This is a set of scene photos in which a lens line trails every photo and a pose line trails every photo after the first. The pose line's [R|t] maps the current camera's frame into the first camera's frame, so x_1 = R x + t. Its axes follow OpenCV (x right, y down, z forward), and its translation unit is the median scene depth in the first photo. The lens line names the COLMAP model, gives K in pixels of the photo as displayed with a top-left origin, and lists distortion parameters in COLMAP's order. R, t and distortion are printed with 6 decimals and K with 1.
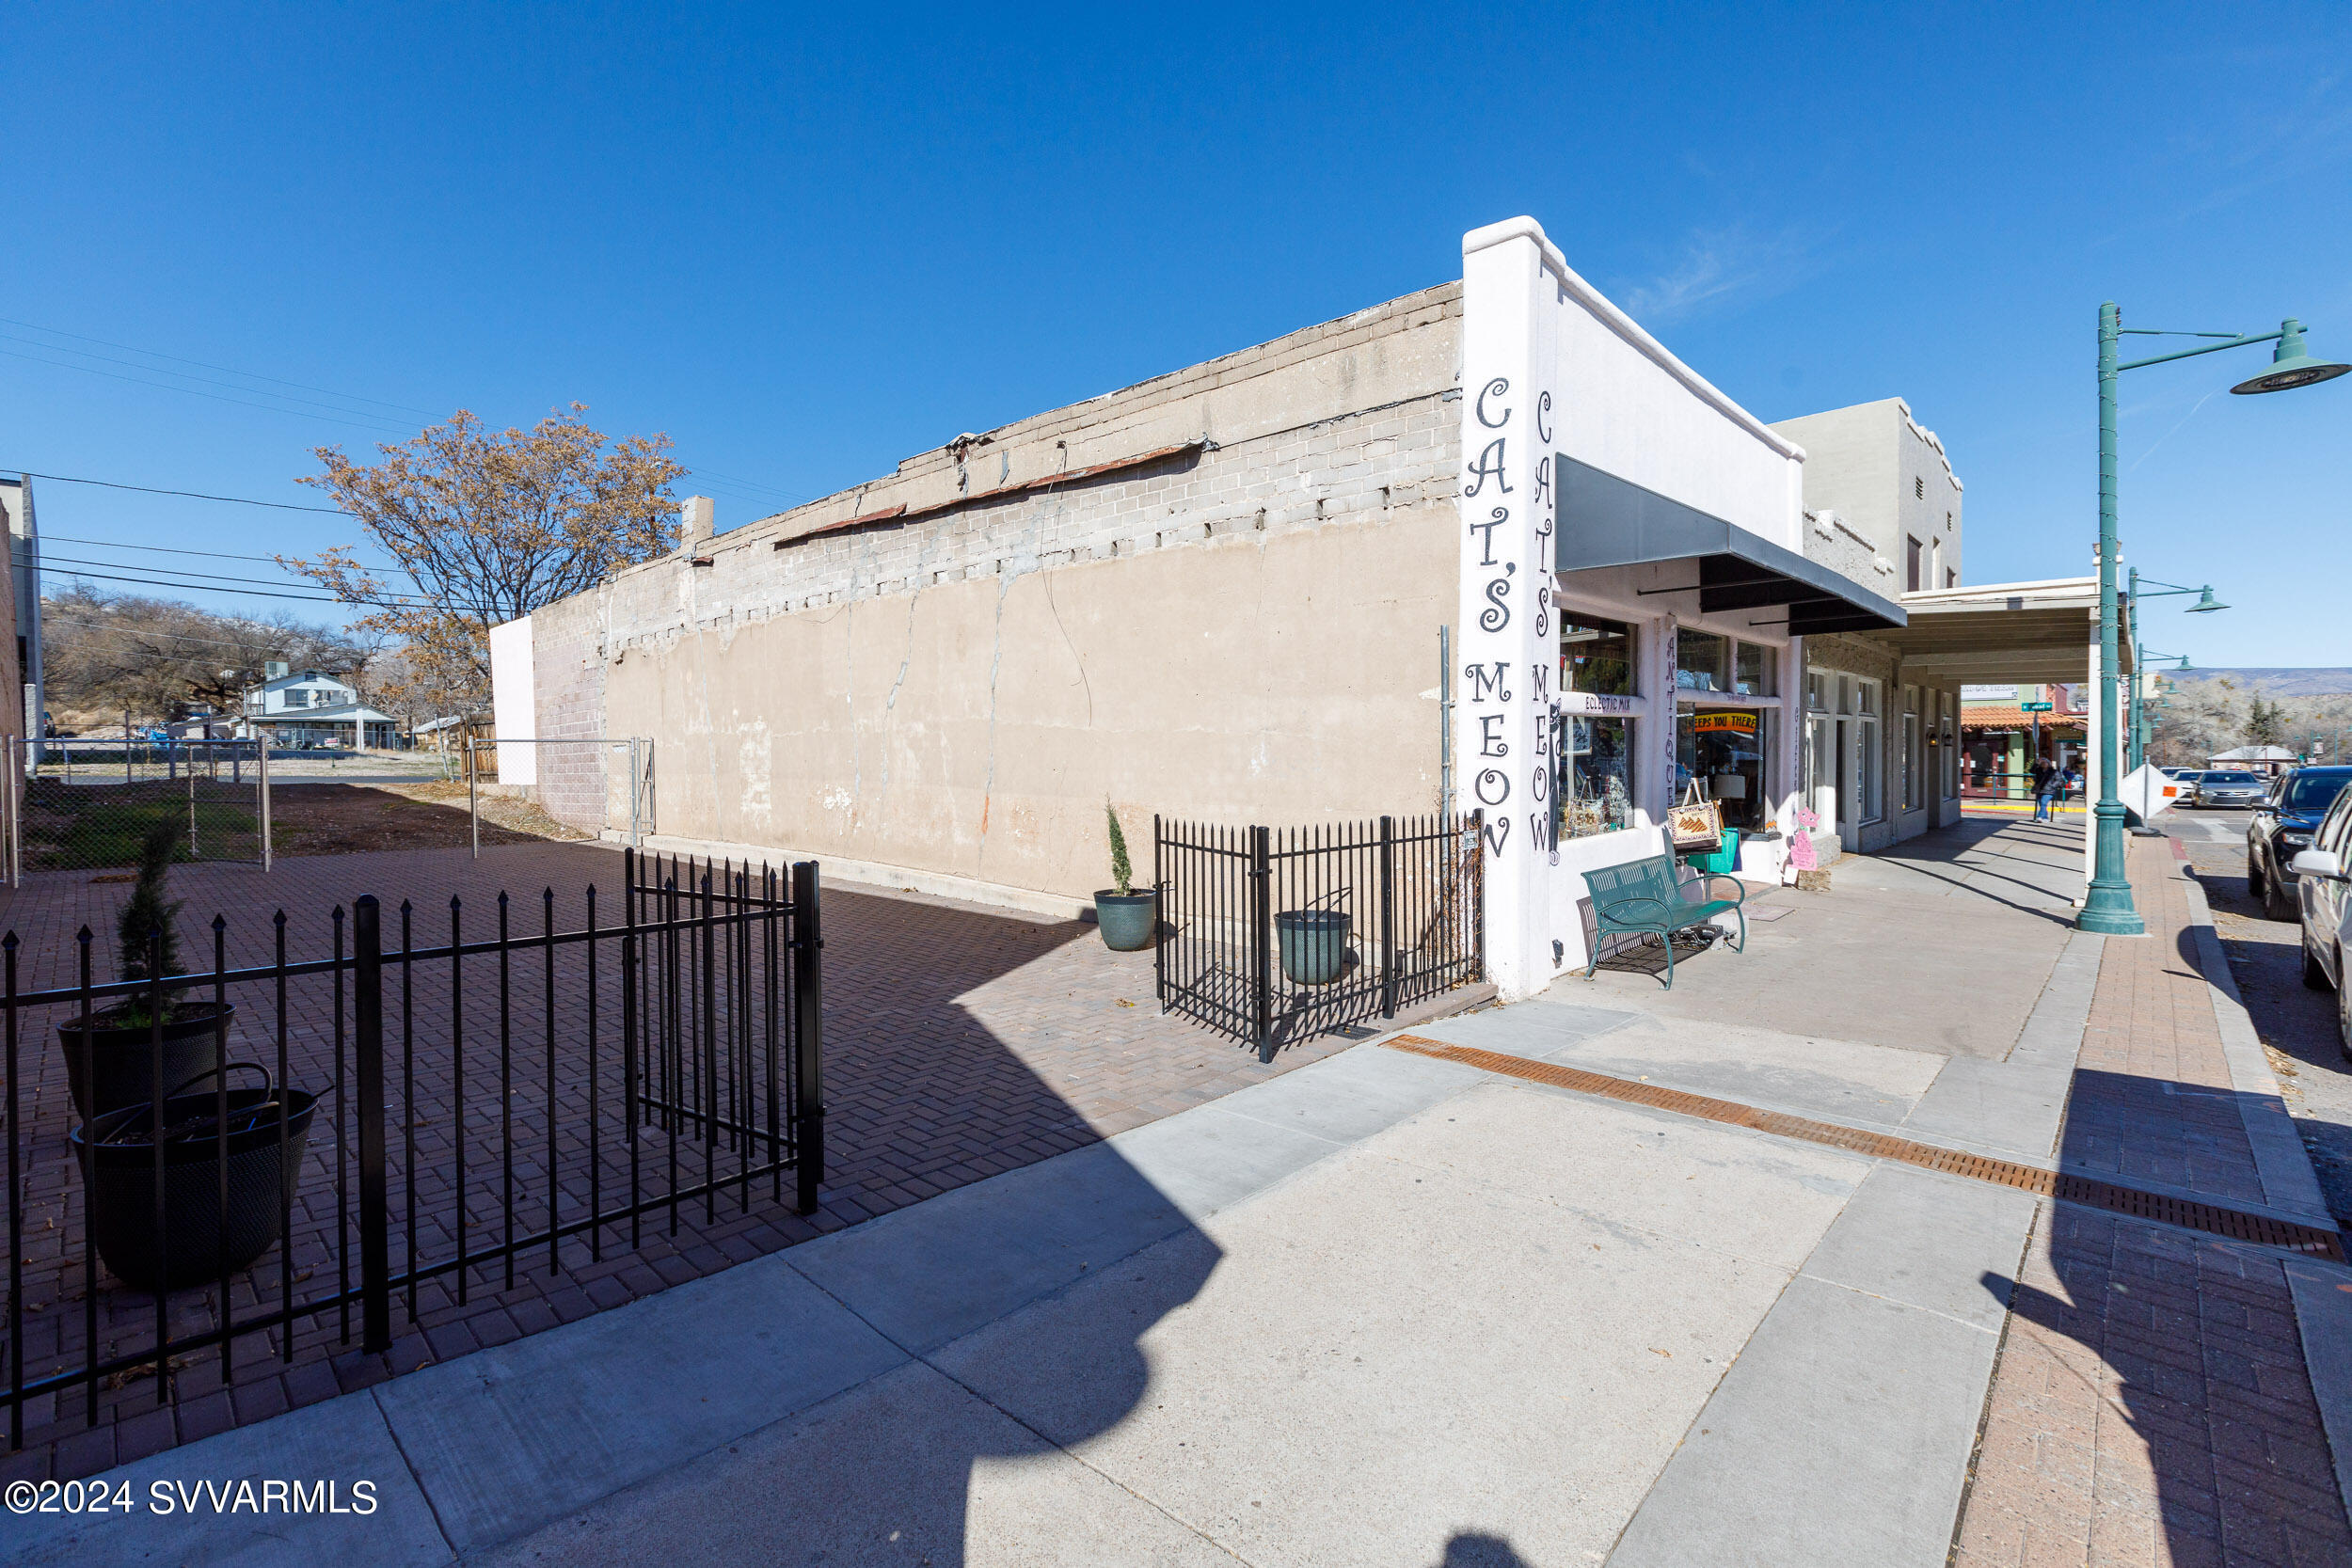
lens RADIAL K [[1037.3, 0, 1174.3], [0, 1037.3, 771.9], [0, 0, 1]] dist [-0.002996, -0.000621]
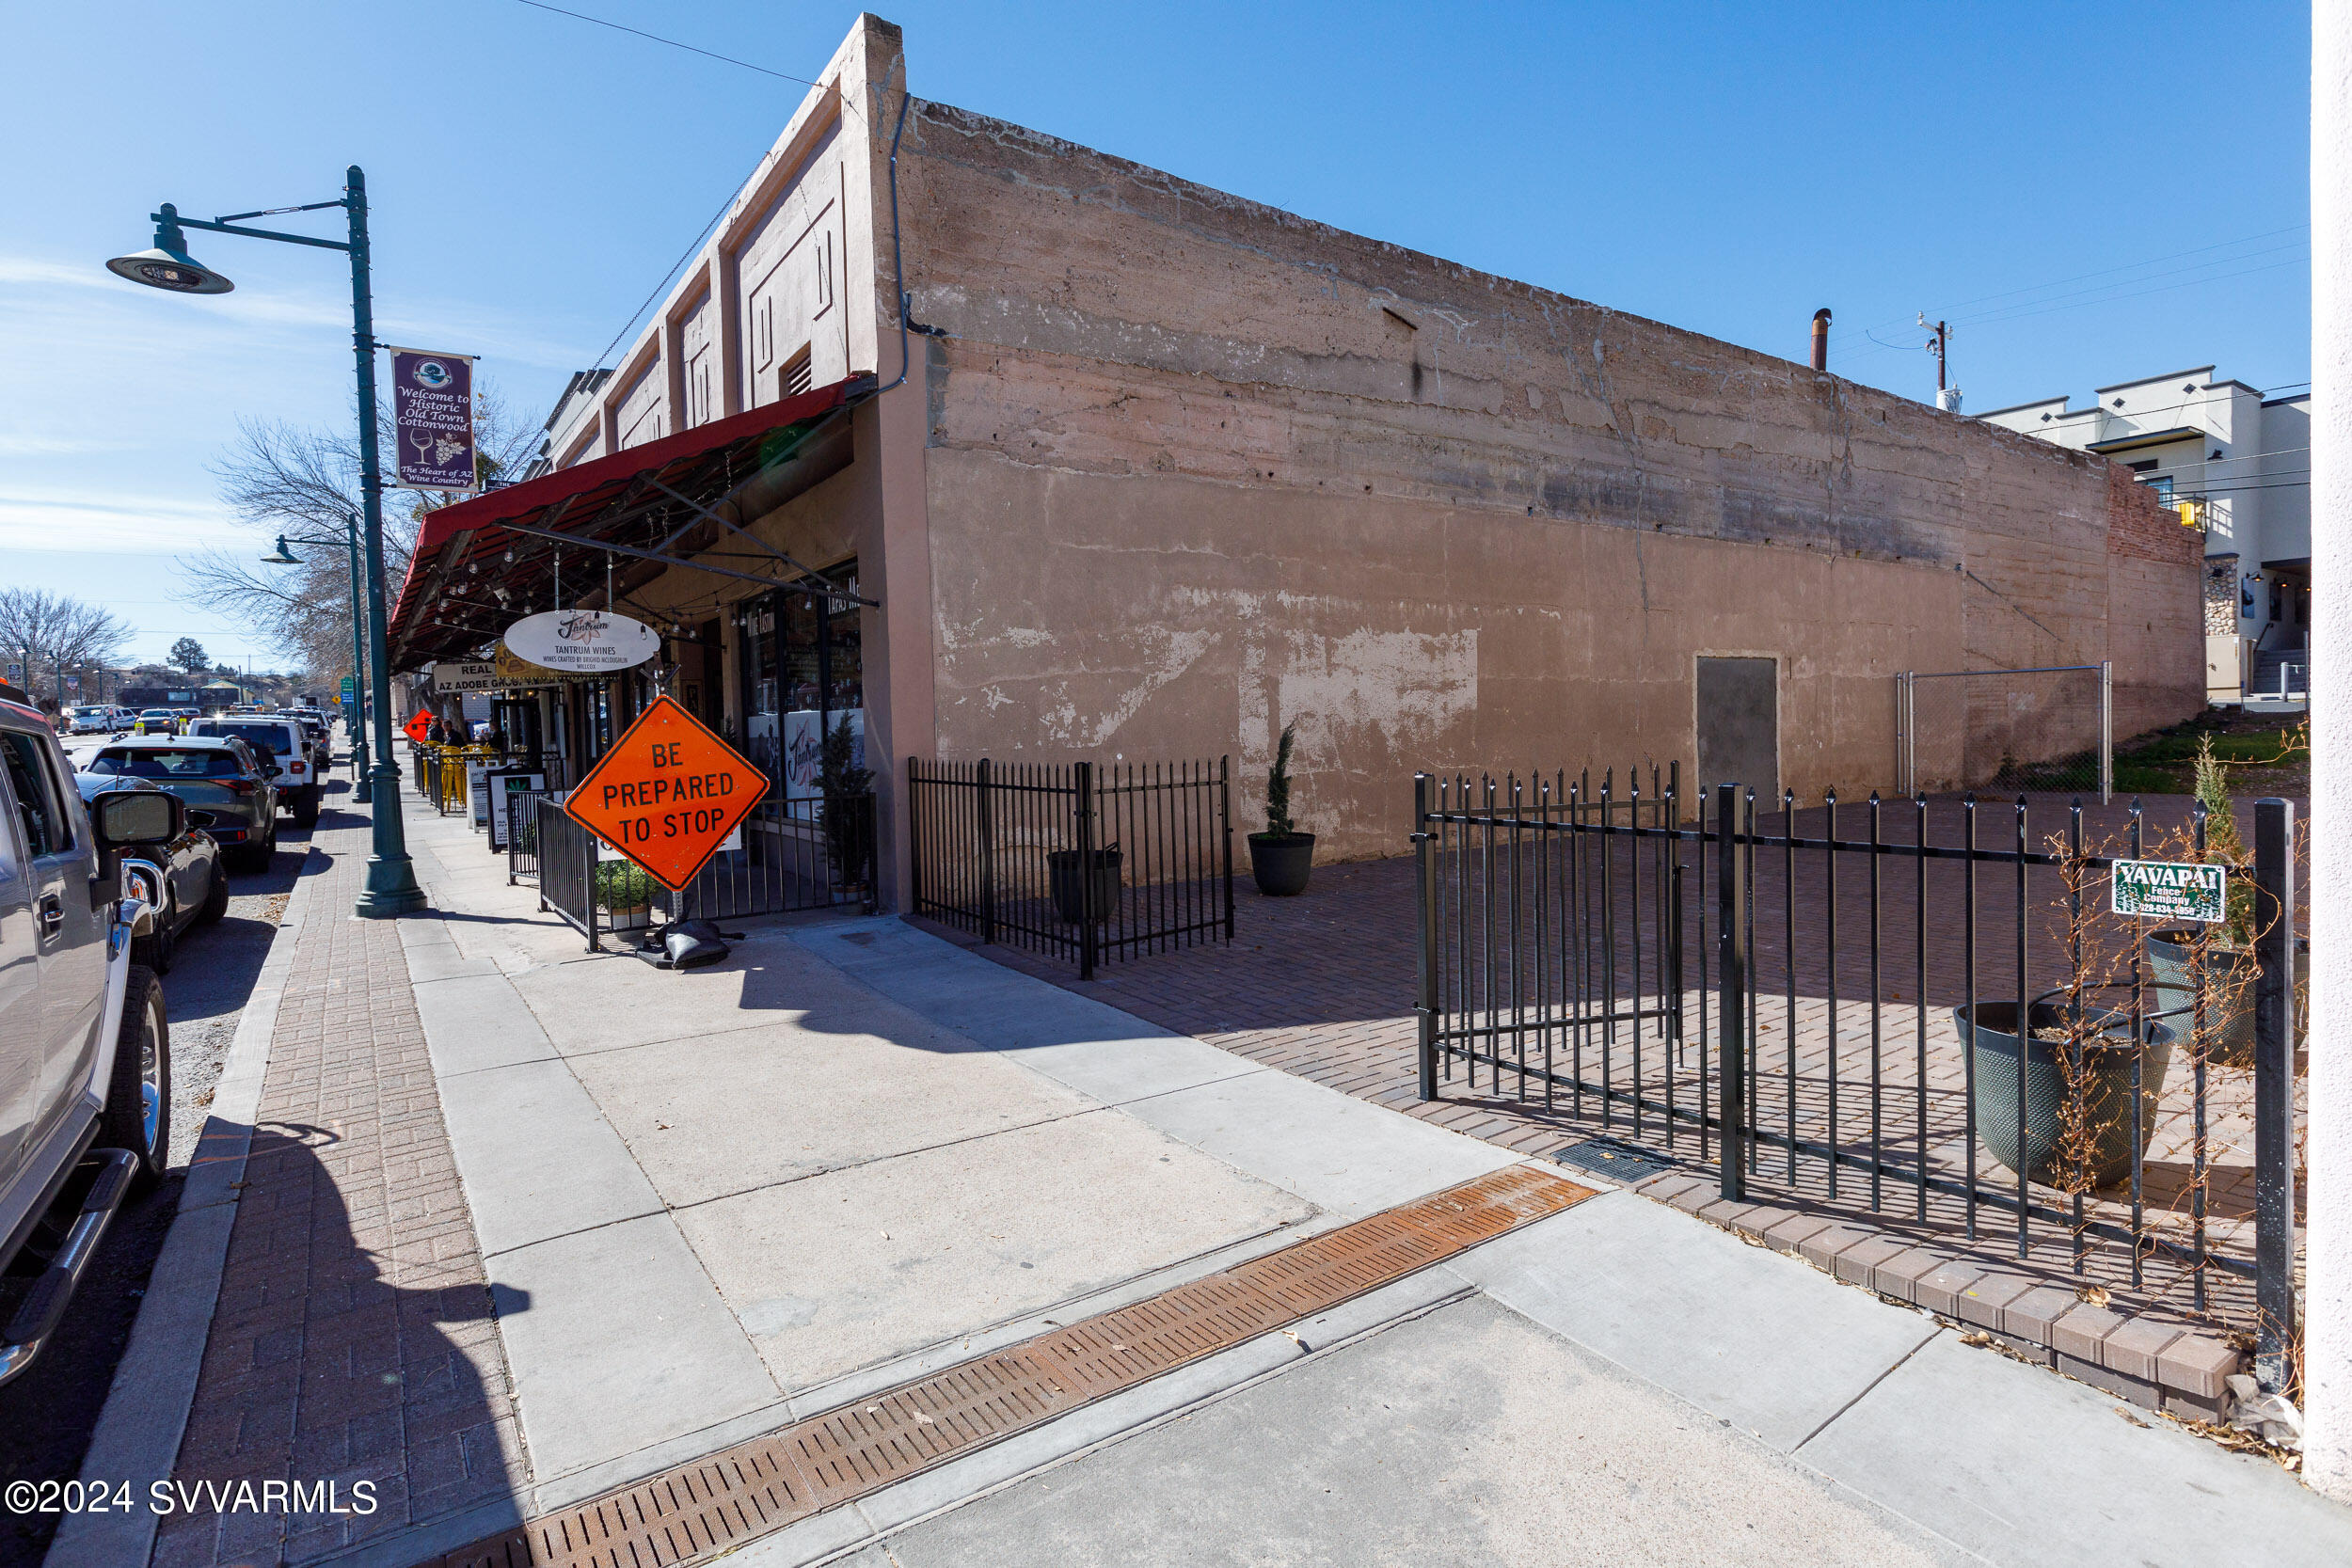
lens RADIAL K [[1184.3, 0, 1172.0], [0, 1184.3, 780.0], [0, 0, 1]] dist [-0.004087, 0.000362]
pose [[-0.209028, 0.053522, -0.976444, 0.582976], [0.016089, 0.998554, 0.051290, 0.005471], [0.977777, -0.004989, -0.209587, 0.628266]]
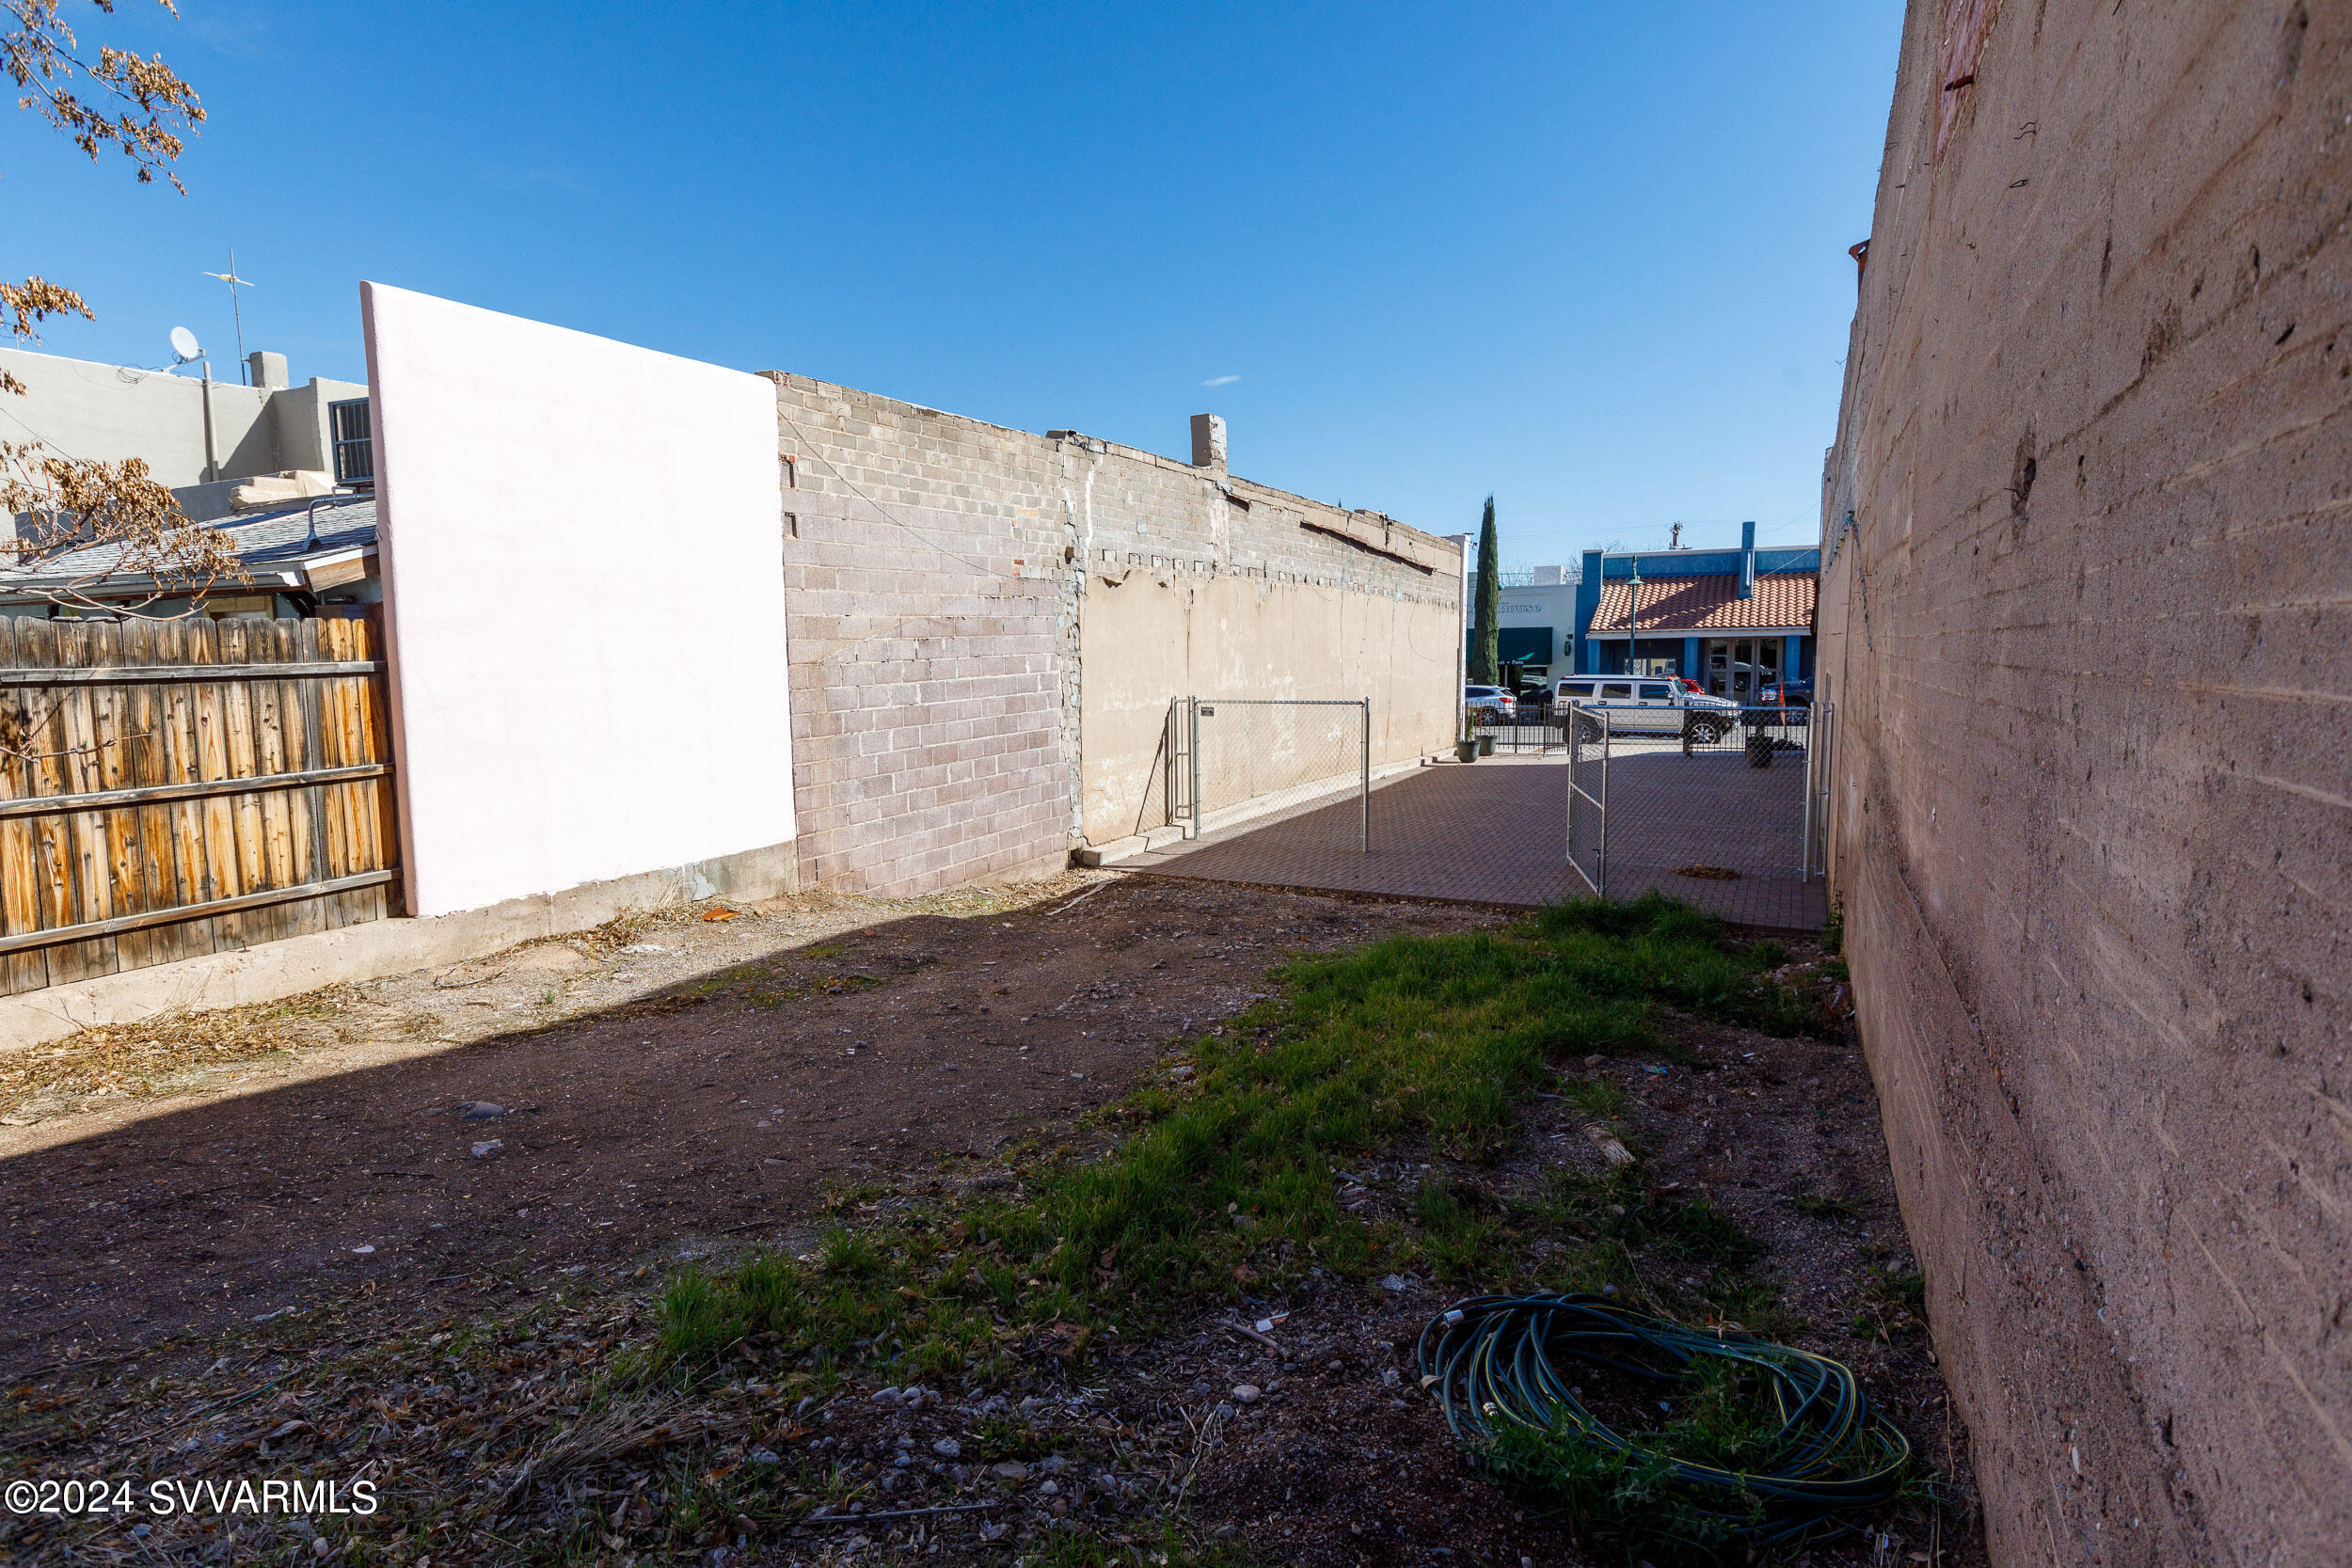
lens RADIAL K [[1184.3, 0, 1161.0], [0, 1184.3, 776.1], [0, 0, 1]] dist [-0.004087, 0.000362]
pose [[-0.264509, -0.093790, 0.959812, -2.679621], [0.027586, 0.994116, 0.104745, -0.132244], [-0.963989, 0.054184, -0.260365, 2.469708]]
